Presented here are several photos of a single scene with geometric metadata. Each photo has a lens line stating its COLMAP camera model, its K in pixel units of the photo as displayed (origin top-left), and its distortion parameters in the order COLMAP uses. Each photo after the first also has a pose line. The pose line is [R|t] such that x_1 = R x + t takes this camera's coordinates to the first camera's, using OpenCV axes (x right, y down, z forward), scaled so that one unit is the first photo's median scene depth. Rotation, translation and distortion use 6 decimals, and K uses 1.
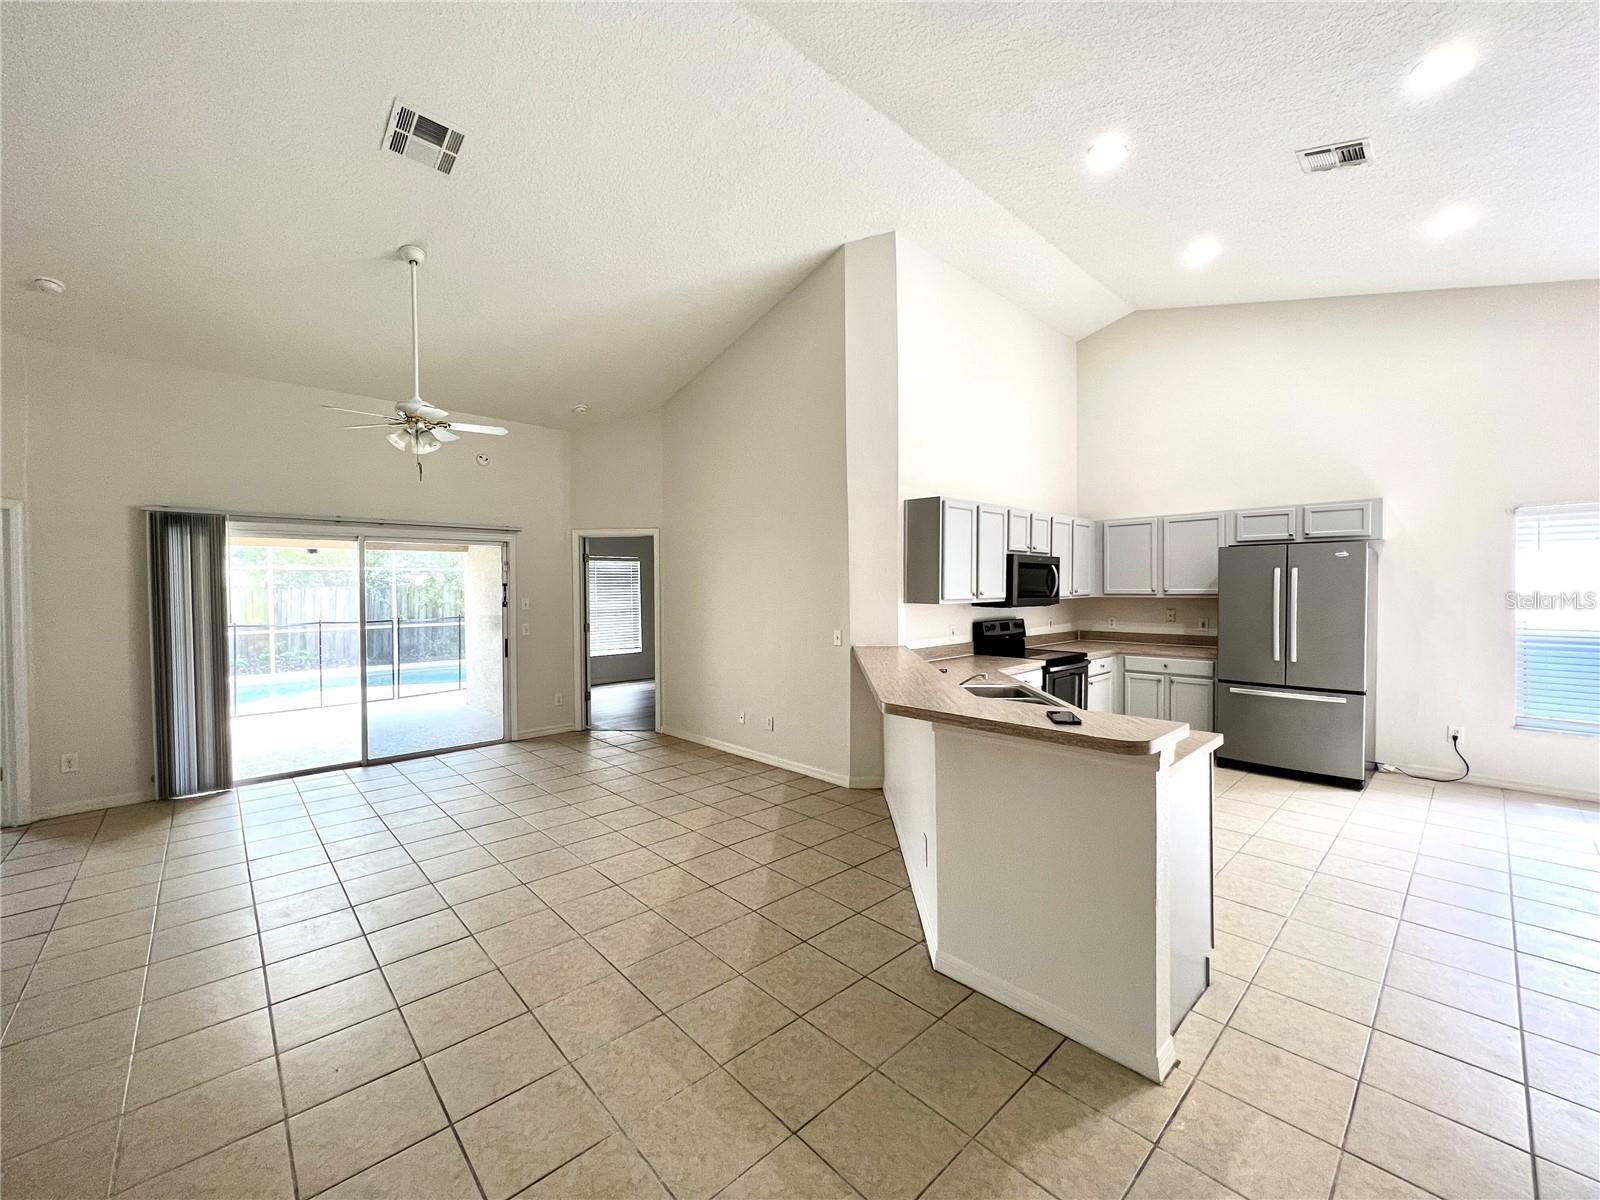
lens RADIAL K [[638.1, 0, 797.3], [0, 638.1, 599.1], [0, 0, 1]] dist [-0.001551, 0.001144]
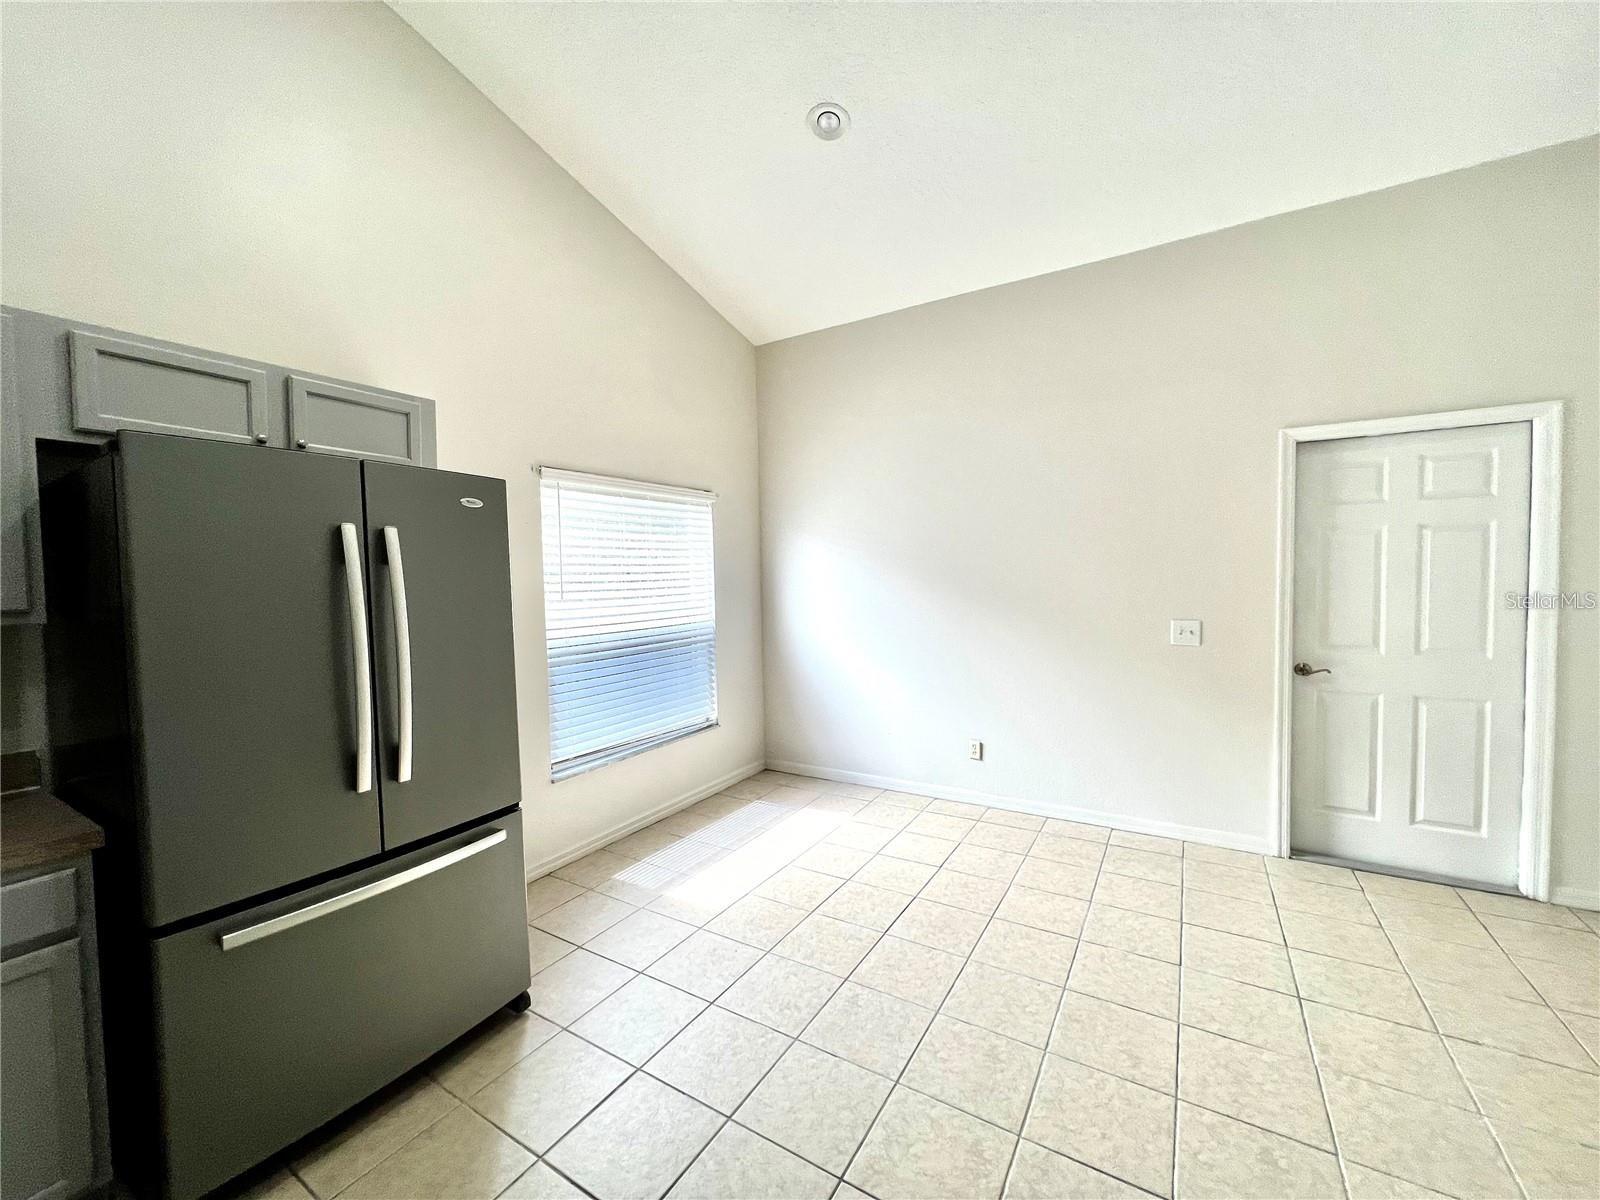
lens RADIAL K [[638.1, 0, 788.6], [0, 638.1, 599.9], [0, 0, 1]] dist [-0.001551, 0.001144]
pose [[-0.257476, -0.021431, 0.966047, 0.322982], [0.041379, 0.998592, 0.033182, -0.008757], [-0.965398, 0.048518, -0.256227, 0.772448]]
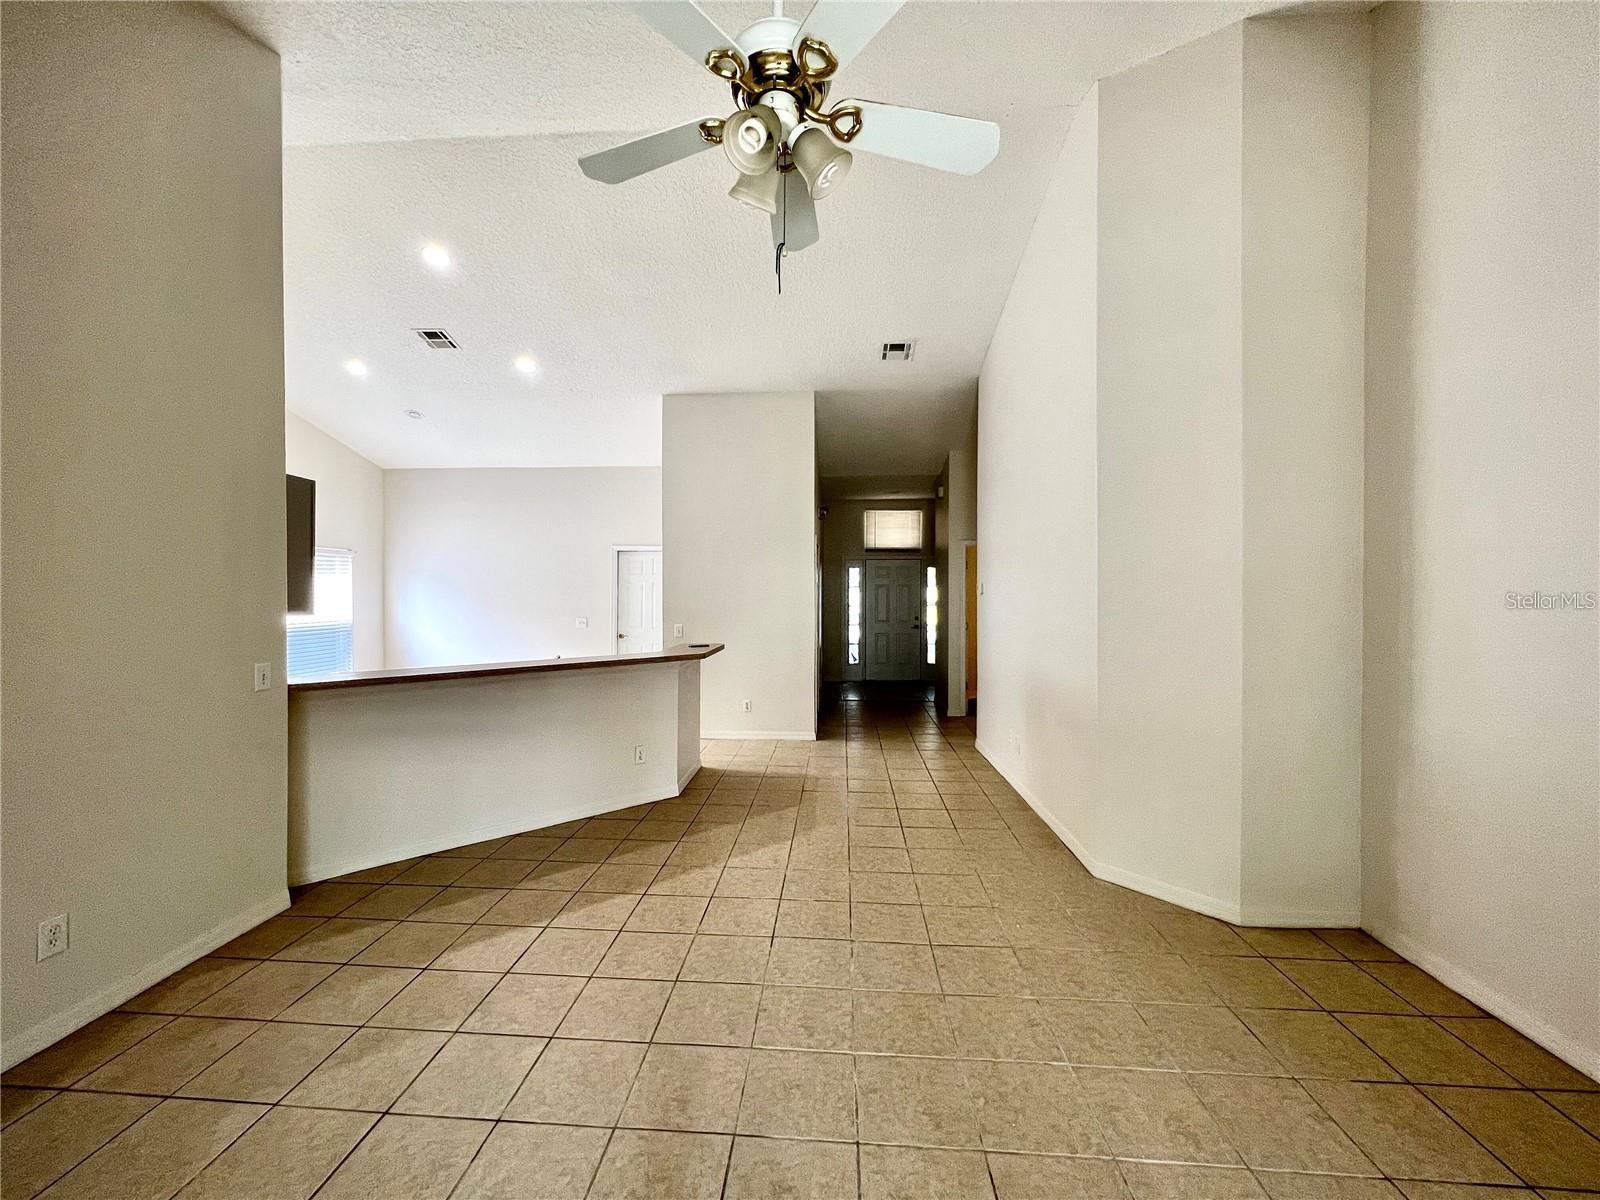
lens RADIAL K [[638.1, 0, 797.8], [0, 638.1, 595.7], [0, 0, 1]] dist [-0.001551, 0.001144]
pose [[-0.684258, 0.000675, 0.729240, -0.650195], [0.015653, 0.999783, 0.013762, -0.015123], [-0.729072, 0.020832, -0.684120, 0.935210]]
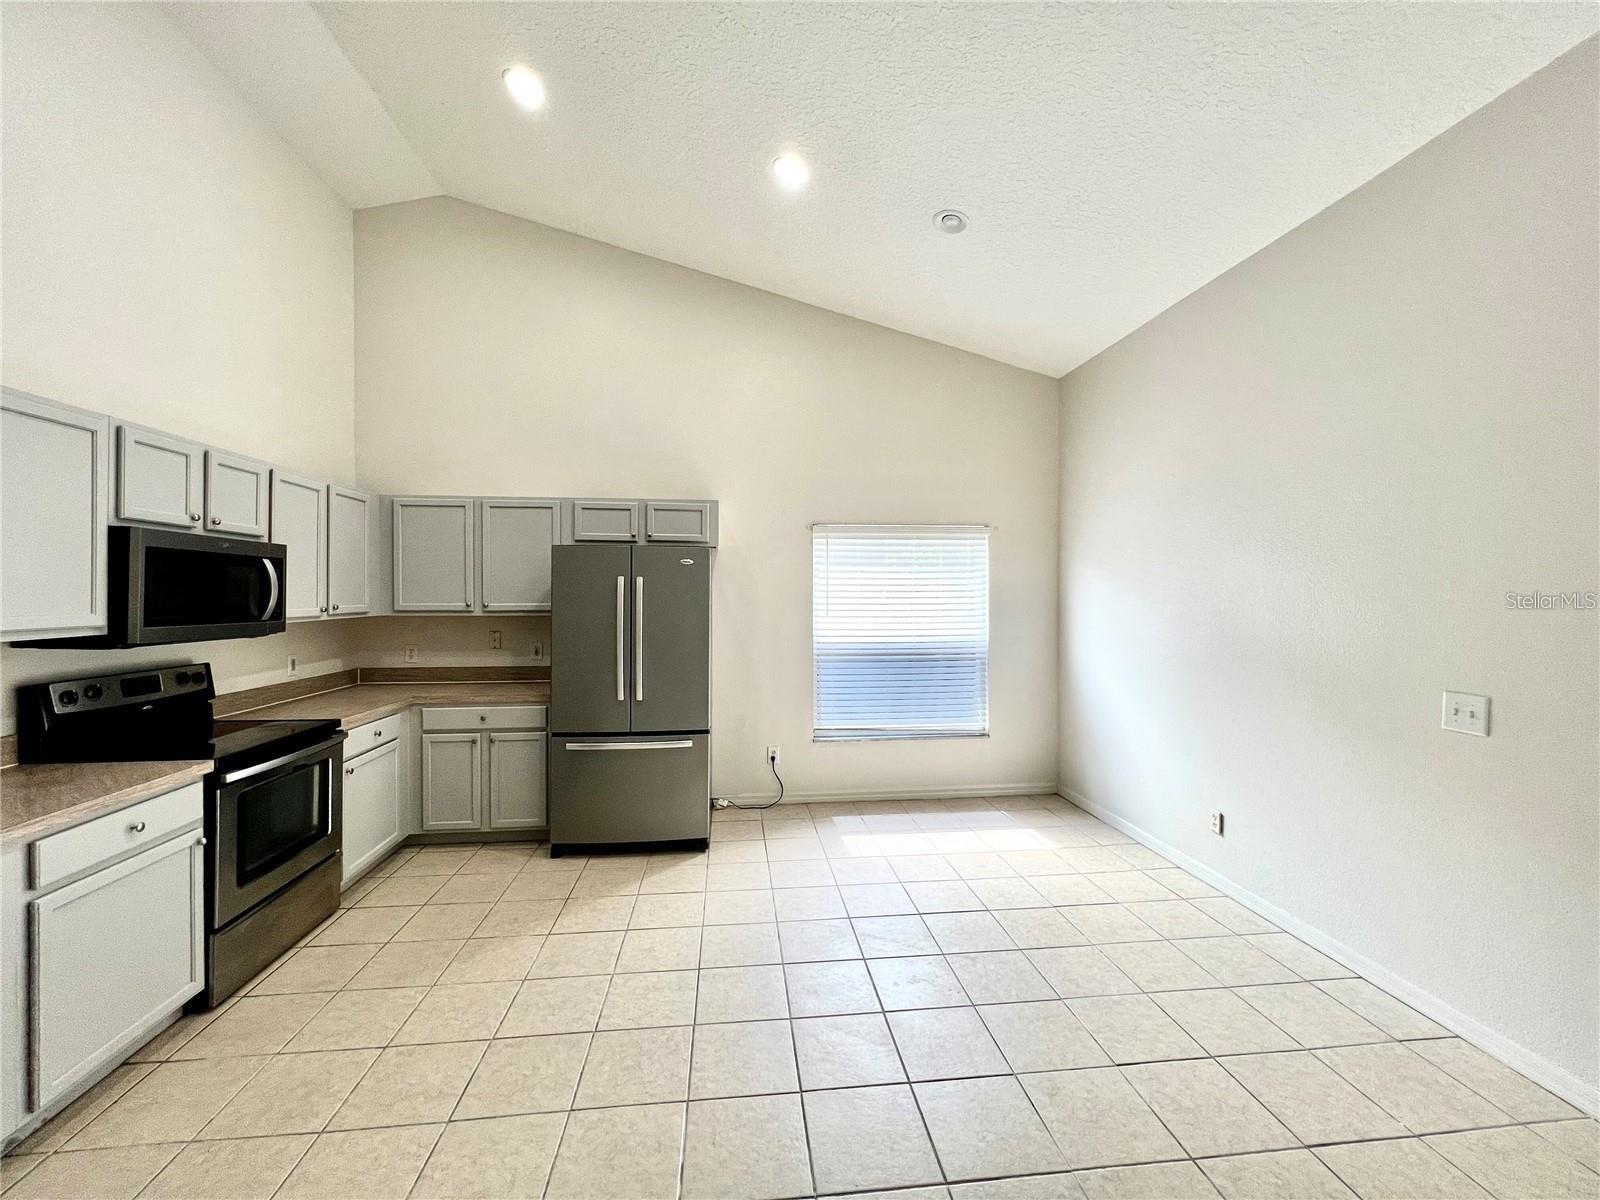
lens RADIAL K [[638.1, 0, 792.5], [0, 638.1, 597.8], [0, 0, 1]] dist [-0.001551, 0.001144]
pose [[0.602489, 0.004579, 0.798114, 0.246744], [0.008225, 0.999895, -0.011945, -0.011865], [-0.798085, 0.013761, 0.602387, 0.346933]]
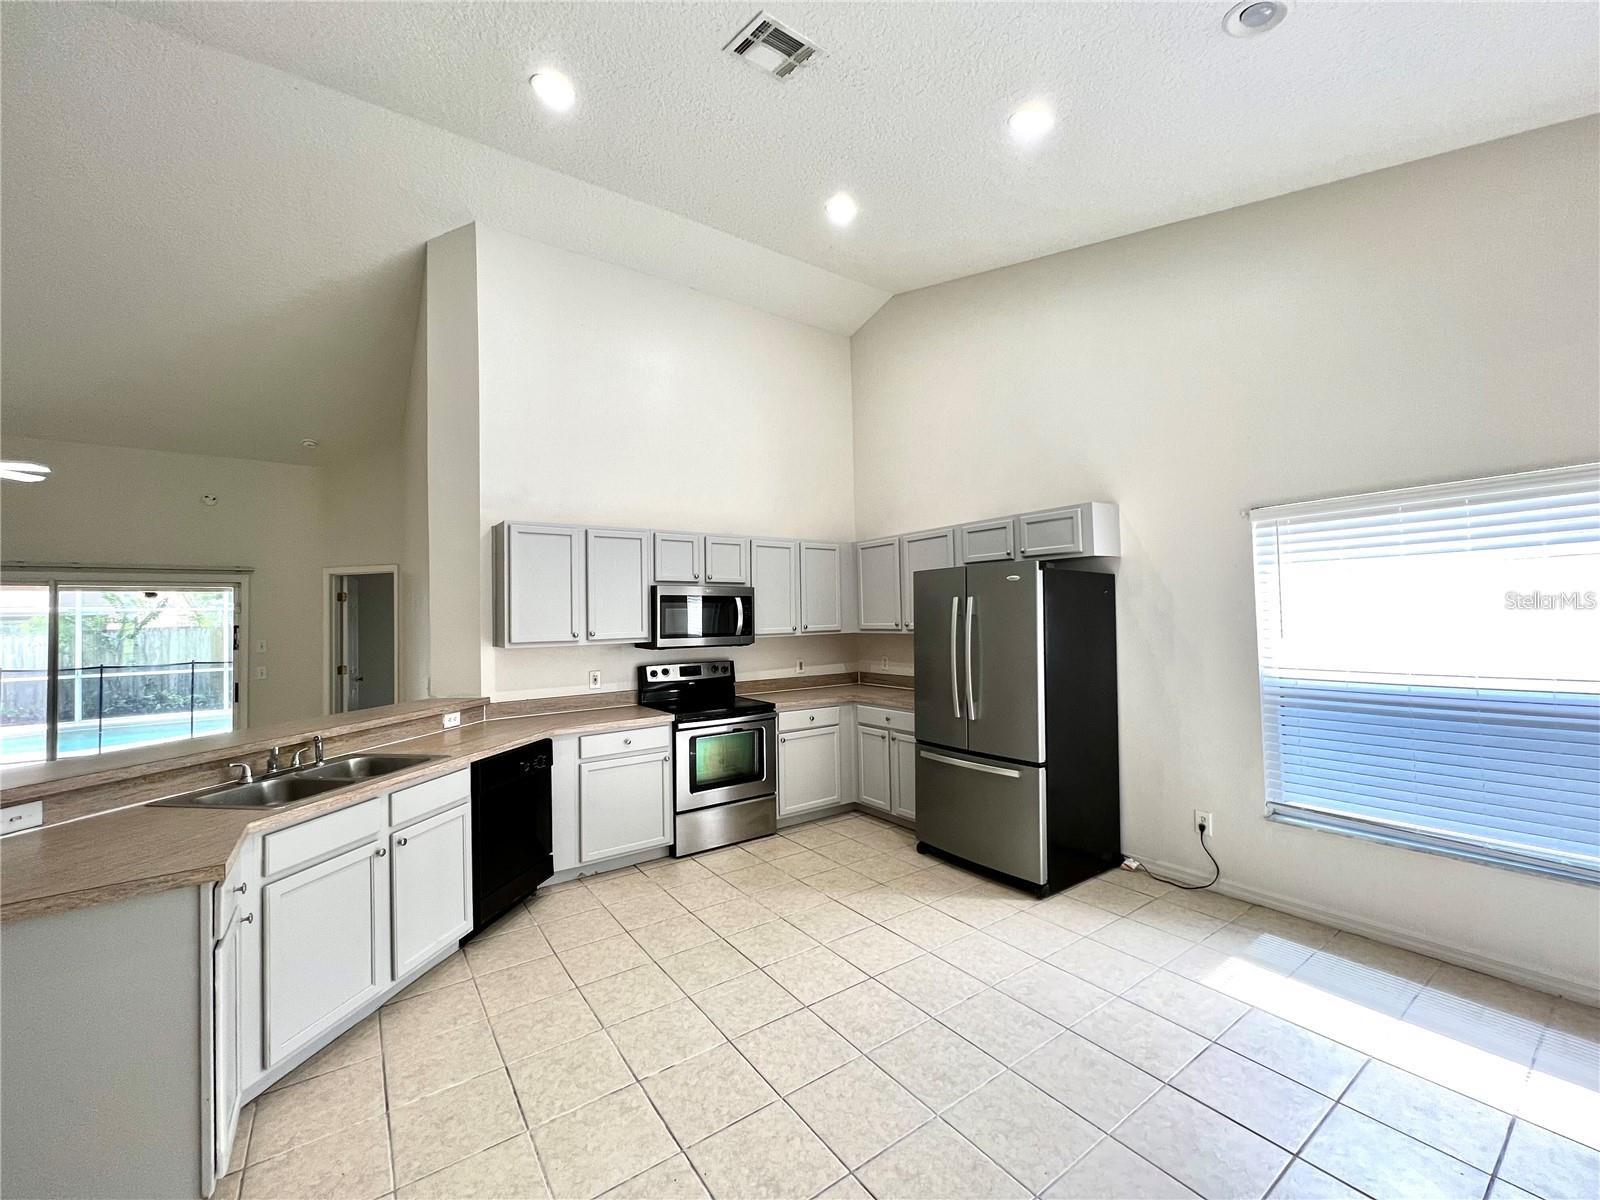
lens RADIAL K [[638.1, 0, 796.3], [0, 638.1, 600.3], [0, 0, 1]] dist [-0.001551, 0.001144]
pose [[0.990366, -0.017891, -0.137310, 0.598199], [0.011796, 0.998914, -0.045076, -0.010878], [0.137968, 0.043022, 0.989502, 0.185793]]
